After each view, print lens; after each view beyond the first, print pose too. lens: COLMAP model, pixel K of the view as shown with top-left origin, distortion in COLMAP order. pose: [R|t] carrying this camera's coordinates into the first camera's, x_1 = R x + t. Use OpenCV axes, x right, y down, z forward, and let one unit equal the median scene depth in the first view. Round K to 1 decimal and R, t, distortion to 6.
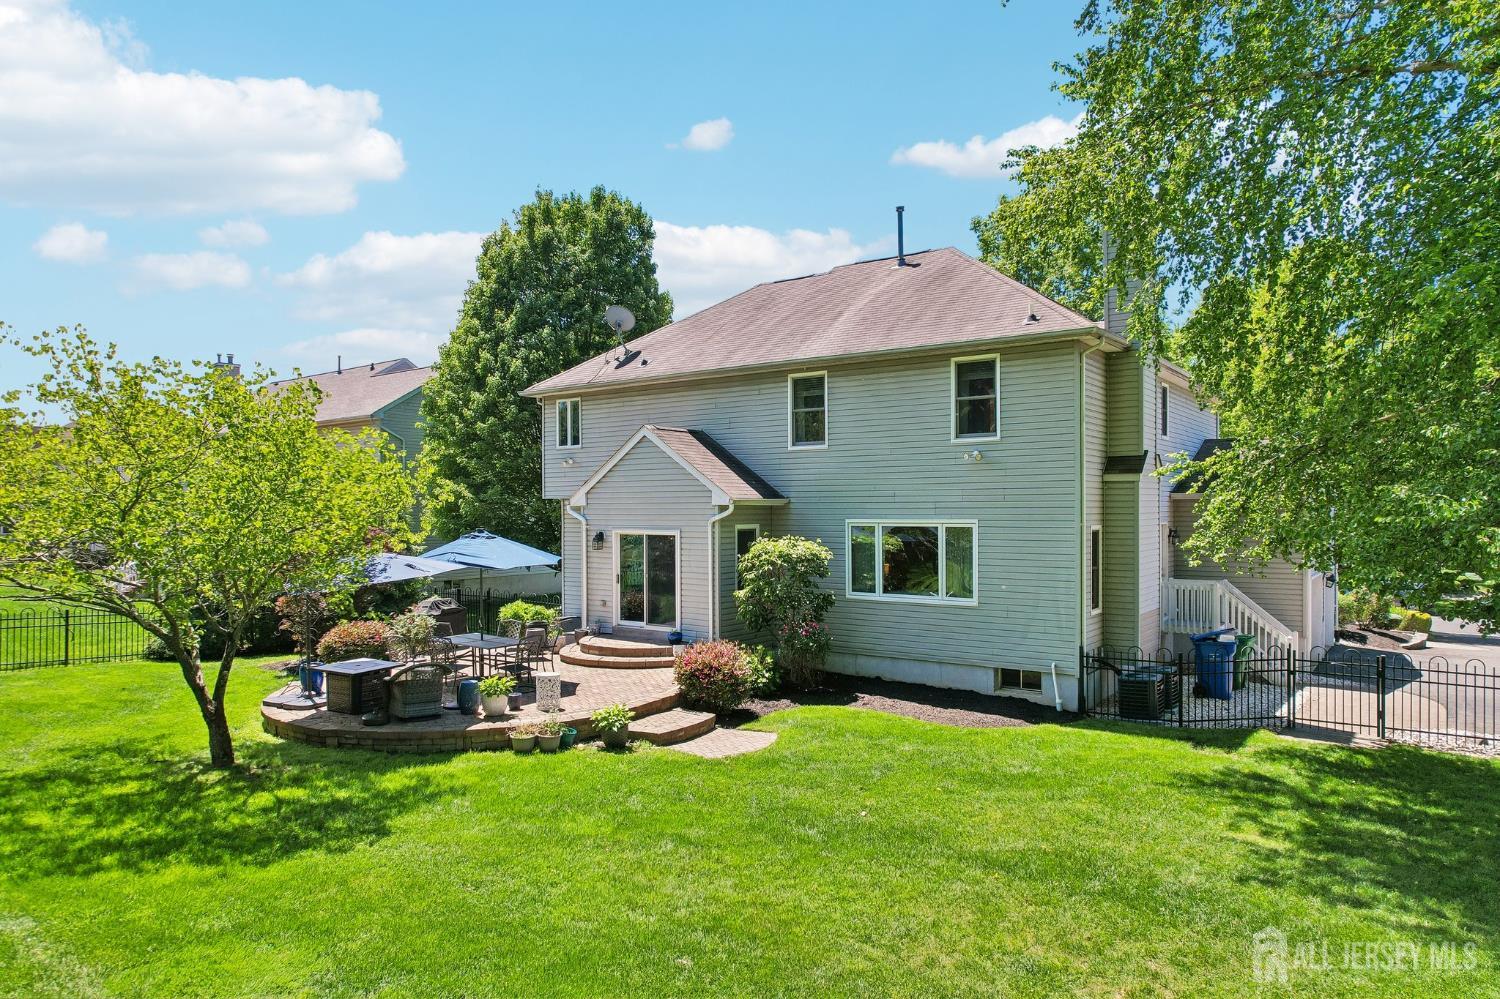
lens RADIAL K [[978.9, 0, 754.7], [0, 978.9, 515.7], [0, 0, 1]] dist [-0.076614, 0.079449]
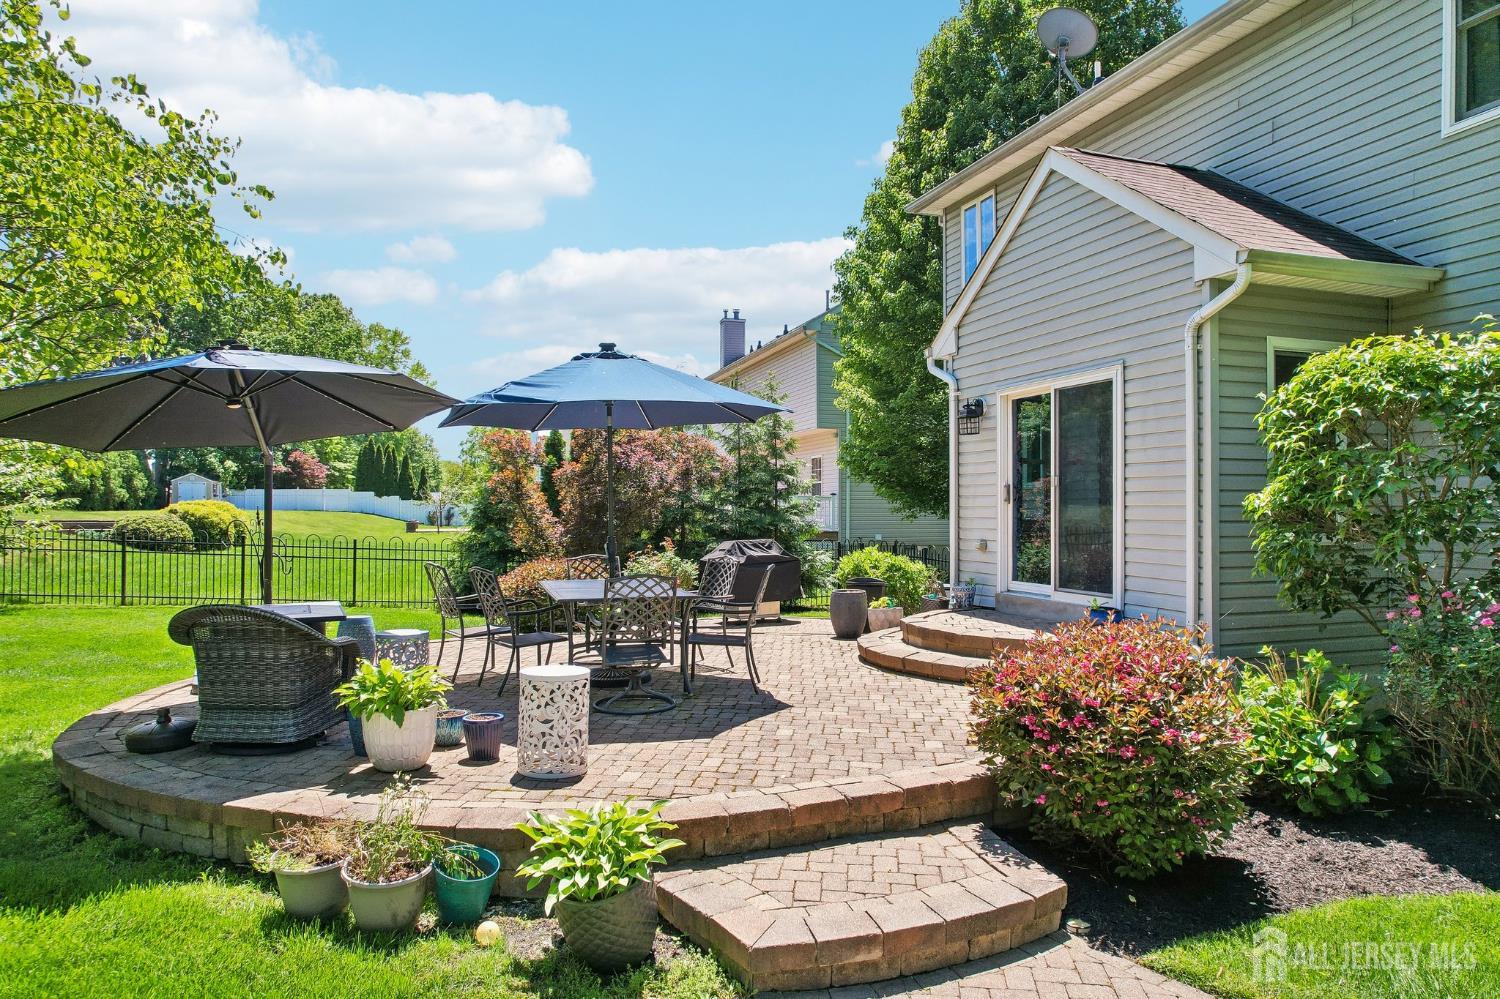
lens RADIAL K [[978.9, 0, 754.7], [0, 978.9, 515.7], [0, 0, 1]] dist [-0.076614, 0.079449]
pose [[0.821055, 0.007354, -0.570802, 0.030916], [-0.008974, 0.999960, -0.000026, 0.080440], [0.570779, 0.005144, 0.821088, 0.570149]]
